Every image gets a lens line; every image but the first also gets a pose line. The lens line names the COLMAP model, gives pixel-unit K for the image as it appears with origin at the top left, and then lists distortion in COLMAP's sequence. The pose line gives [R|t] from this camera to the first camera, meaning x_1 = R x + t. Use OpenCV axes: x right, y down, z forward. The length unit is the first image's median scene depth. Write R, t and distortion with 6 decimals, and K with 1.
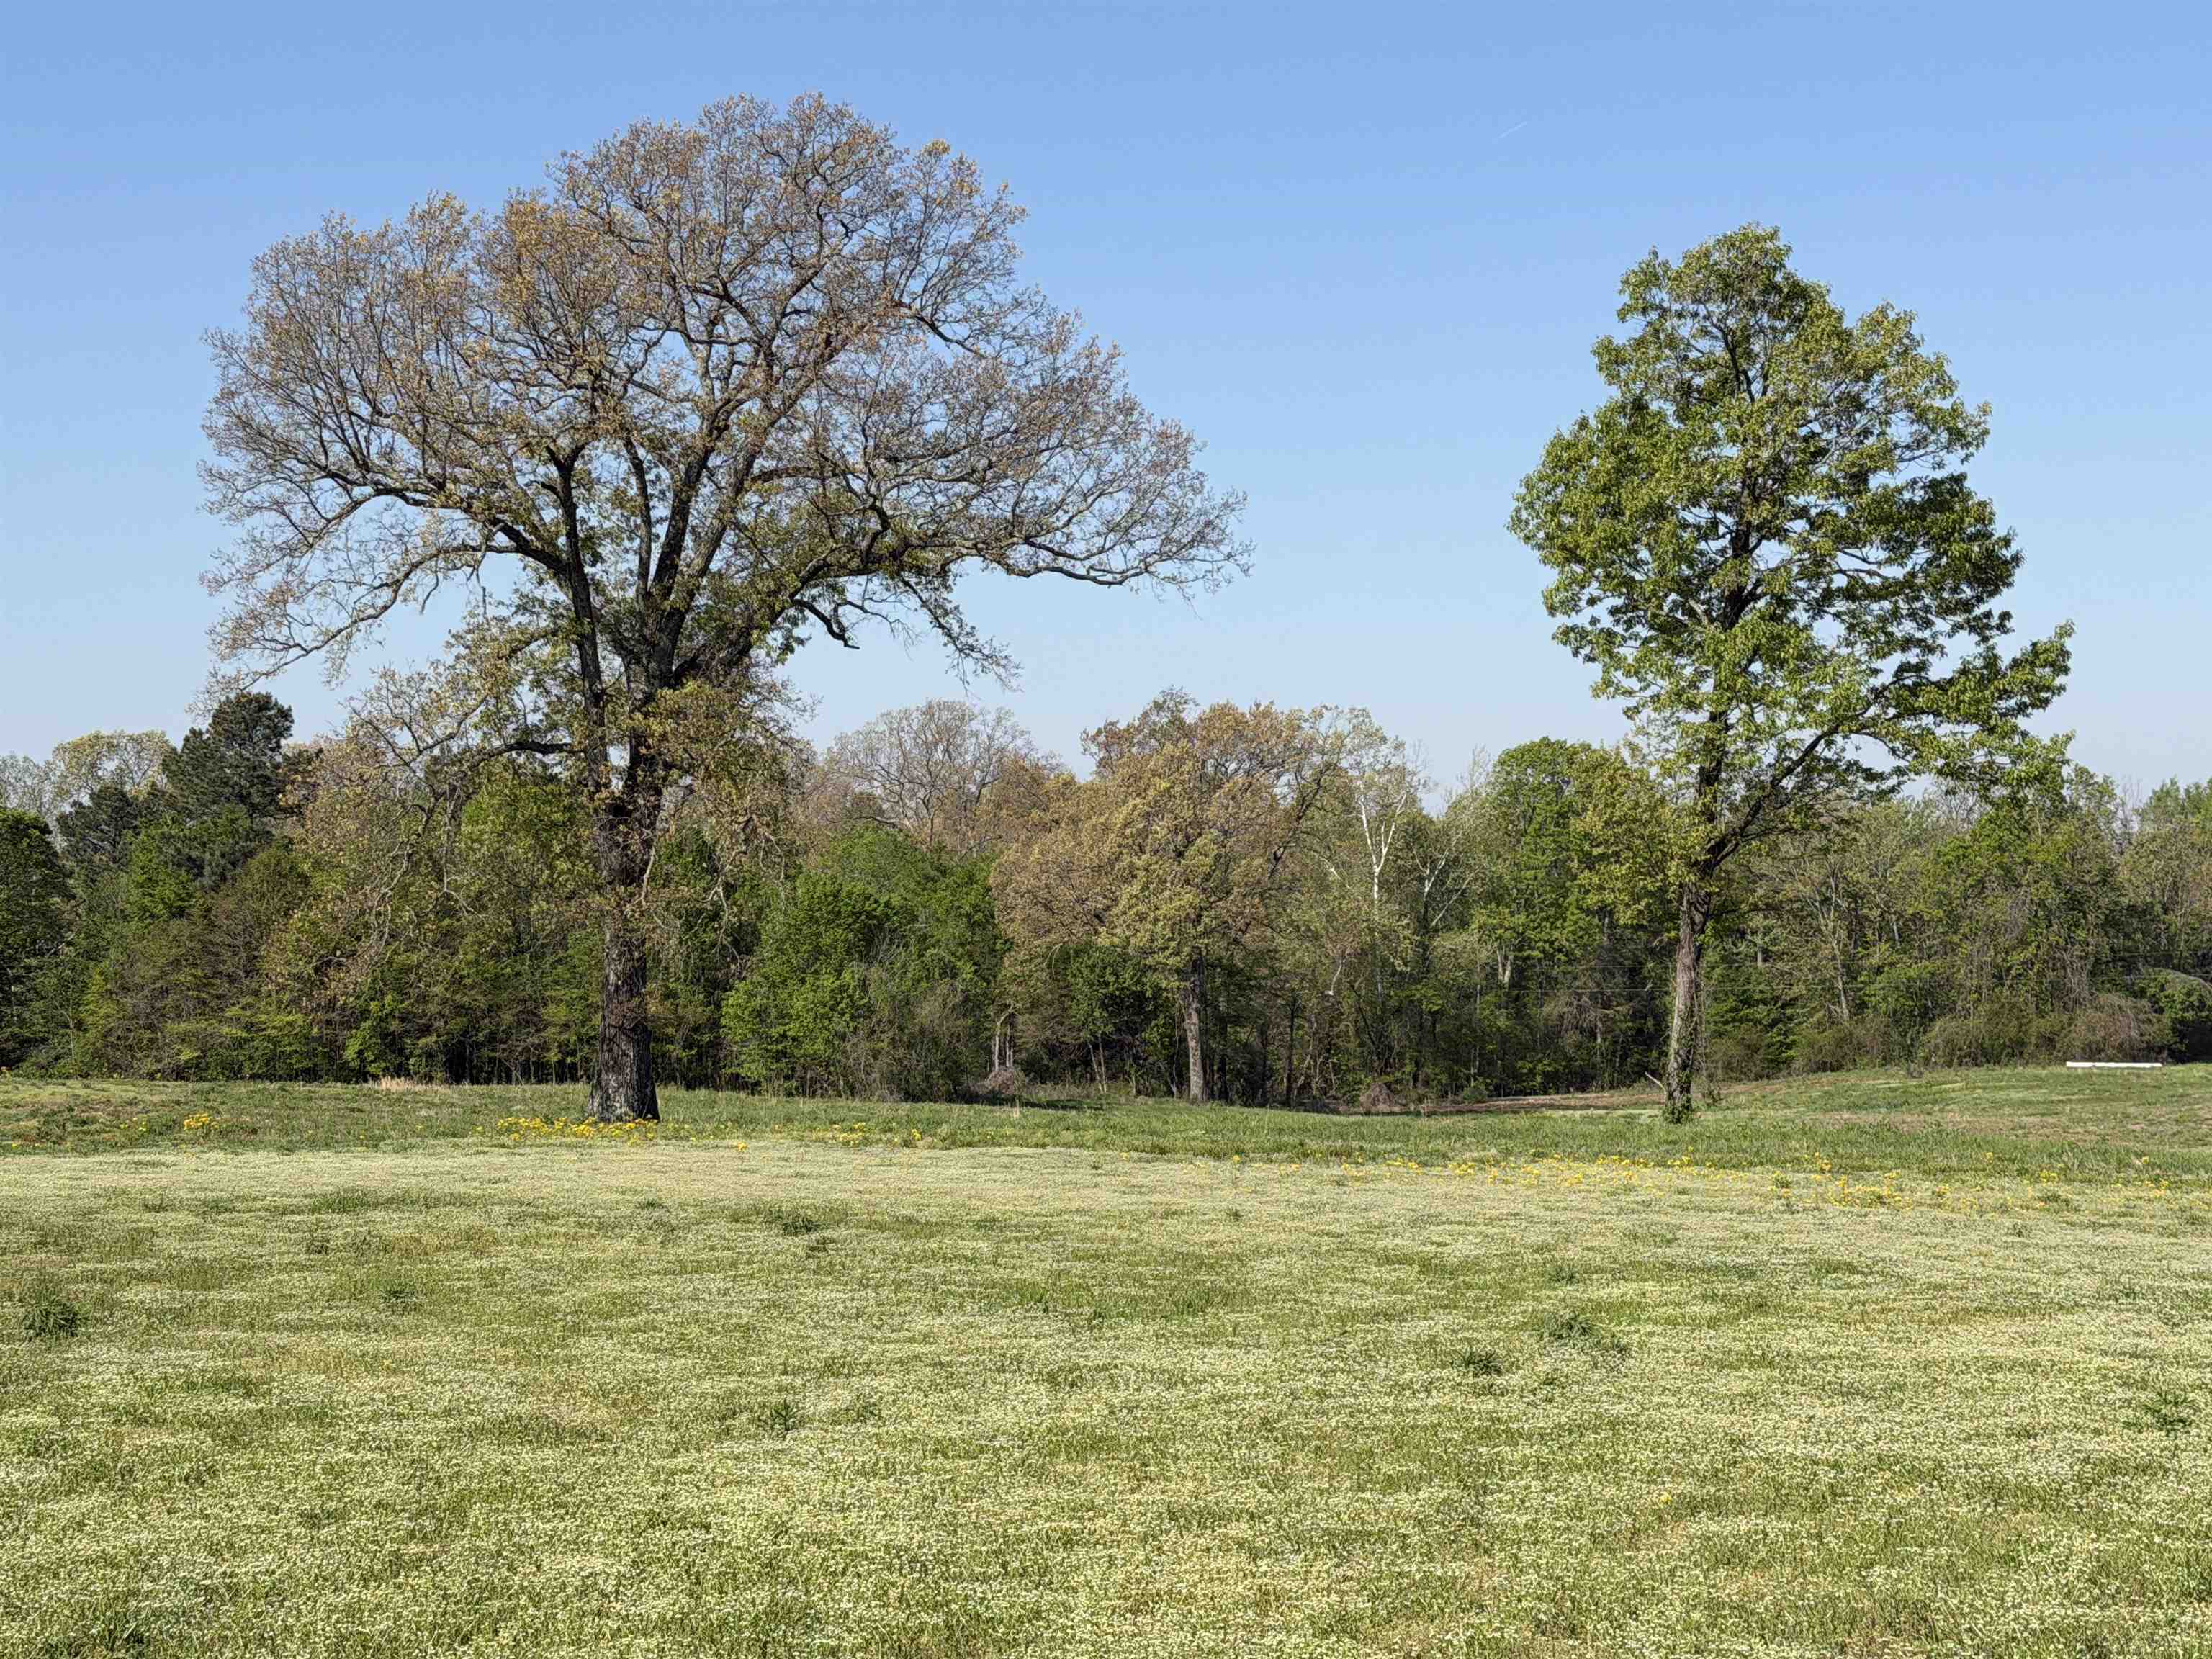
lens RADIAL K [[3824.1, 0, 1109.7], [0, 3824.1, 813.5], [0, 0, 1]] dist [0.395086, 0.000000]
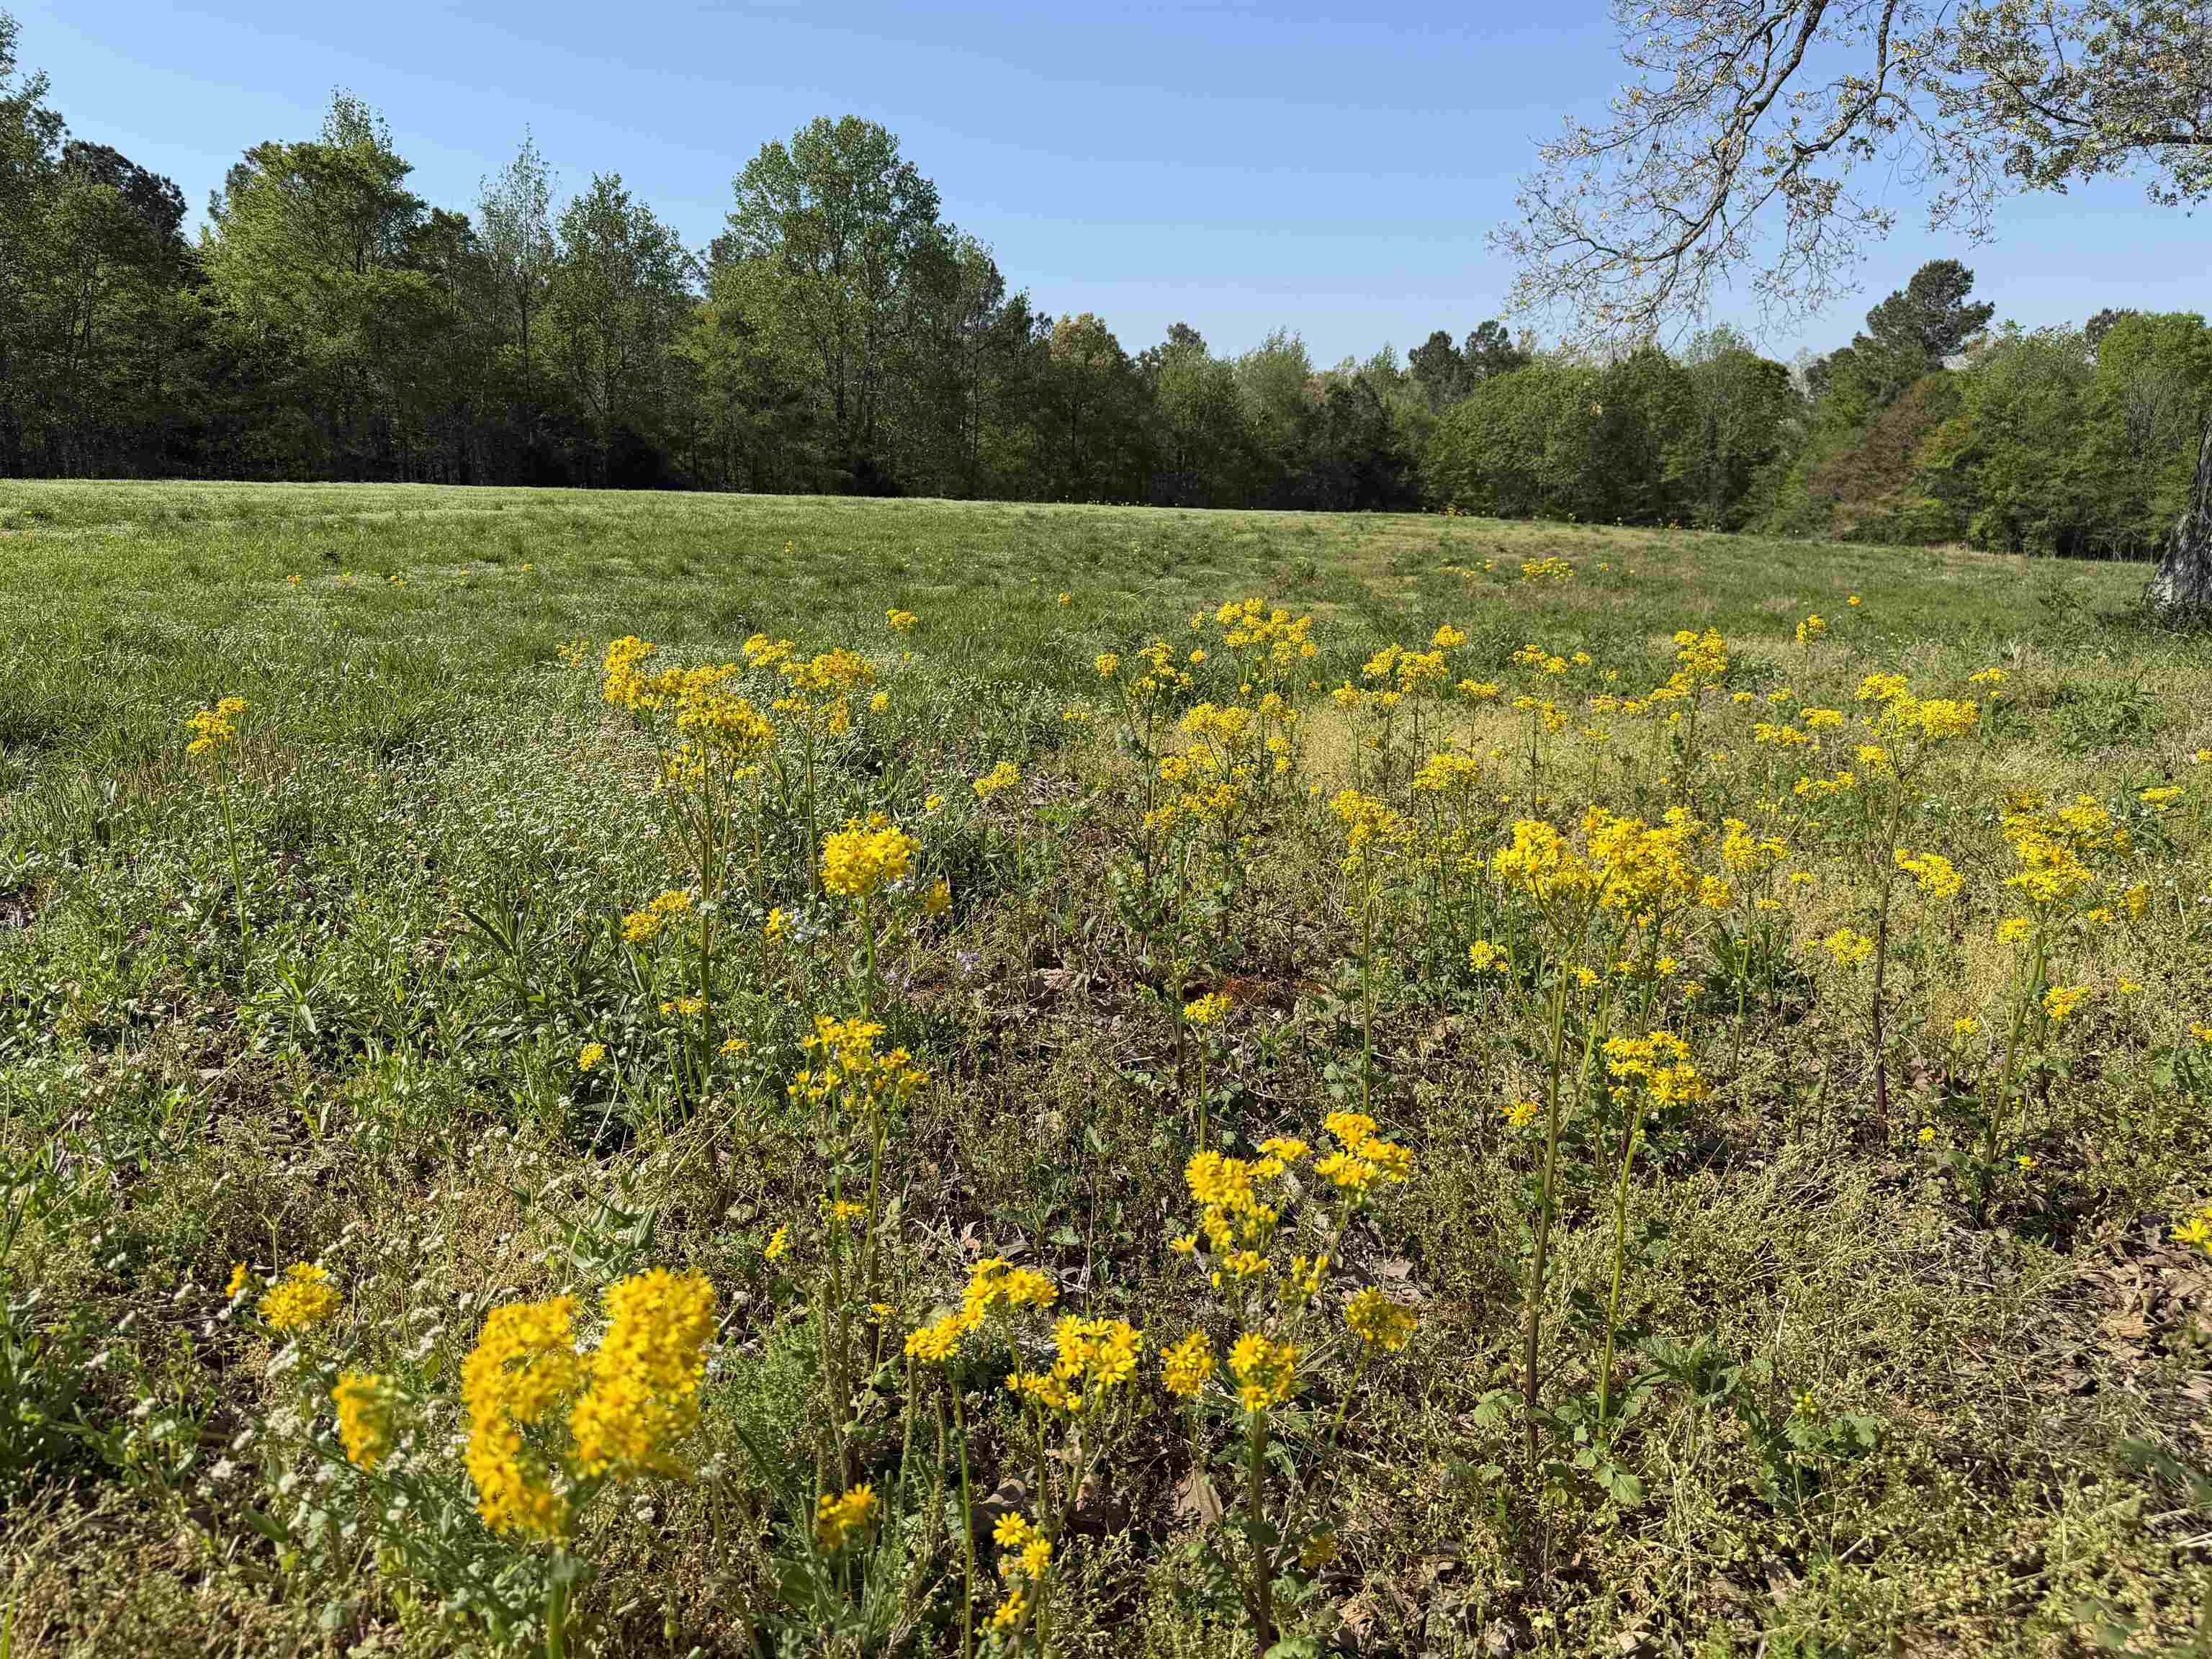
lens RADIAL K [[1598.0, 0, 1105.4], [0, 1598.0, 821.4], [0, 0, 1]] dist [0.032785, -0.018612]
pose [[0.752904, 0.161390, -0.638035, -0.053728], [-0.005599, 0.971002, 0.239006, 0.028630], [0.658107, -0.176376, 0.731975, 0.393730]]
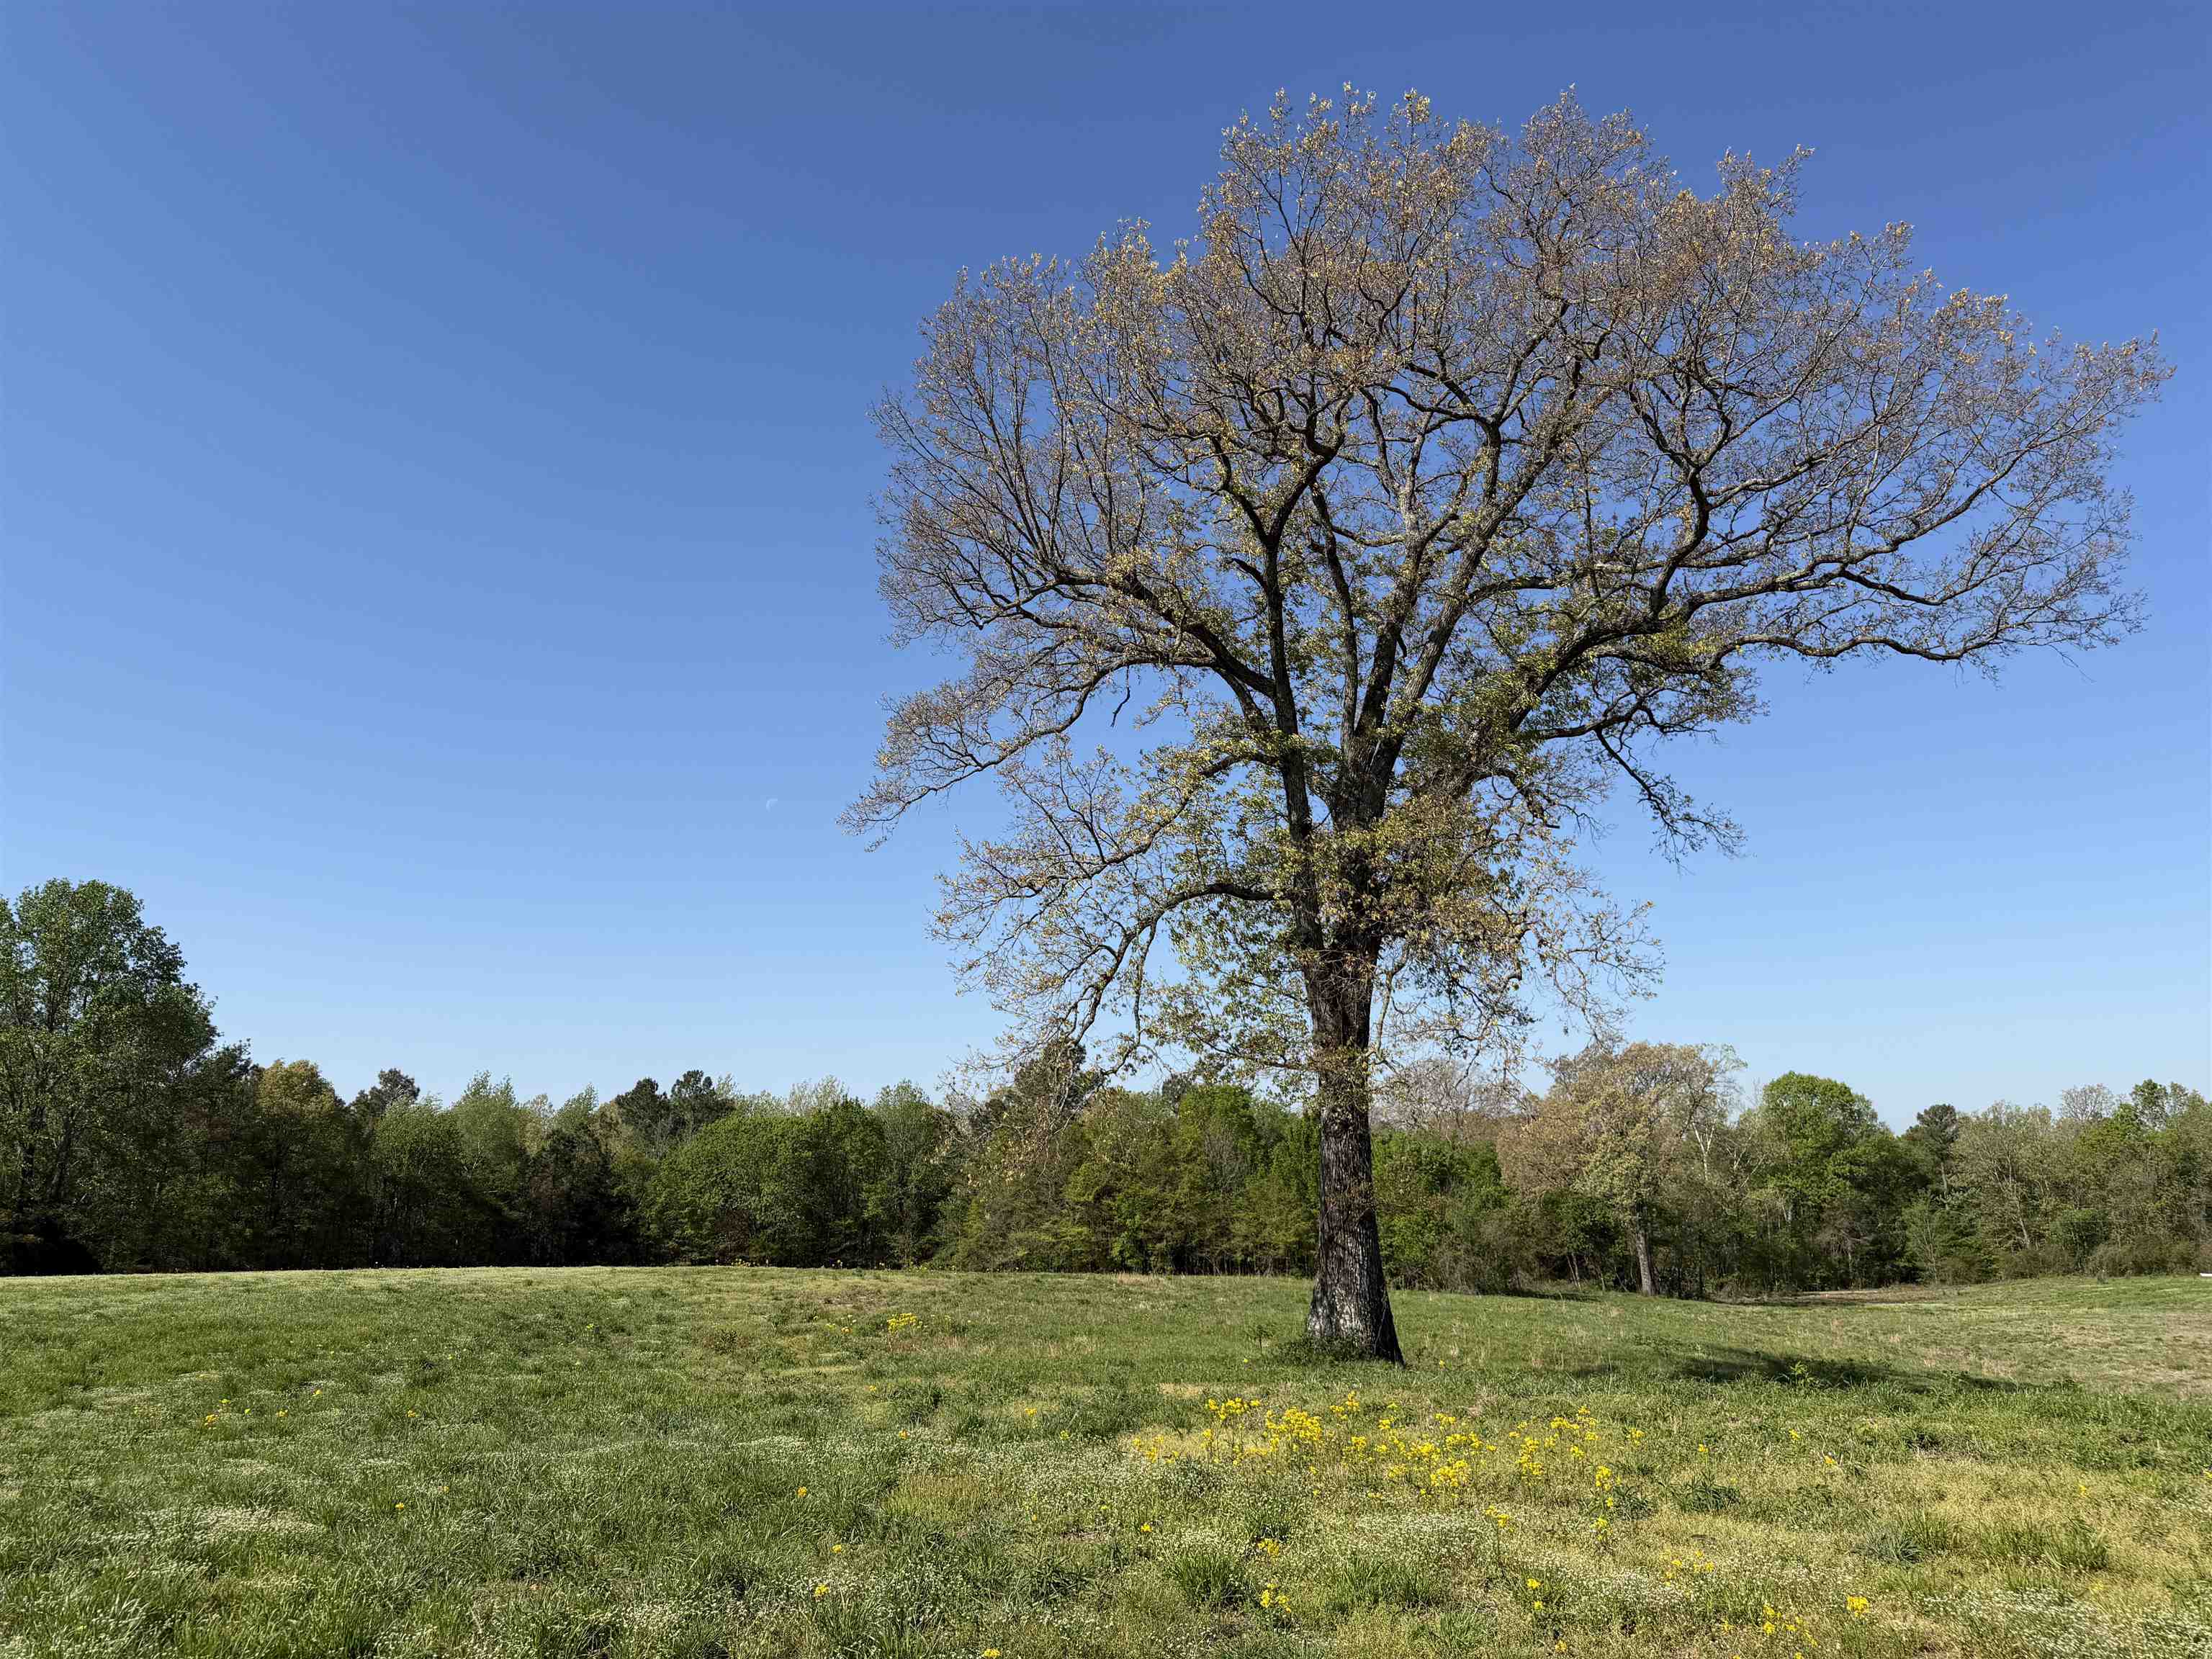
lens RADIAL K [[1598.0, 0, 1099.3], [0, 1598.0, 833.6], [0, 0, 1]] dist [0.032785, -0.018612]
pose [[0.975881, -0.045783, -0.213450, -0.053408], [0.003141, 0.980605, -0.195967, 0.021744], [0.218282, 0.190570, 0.957098, 0.337272]]
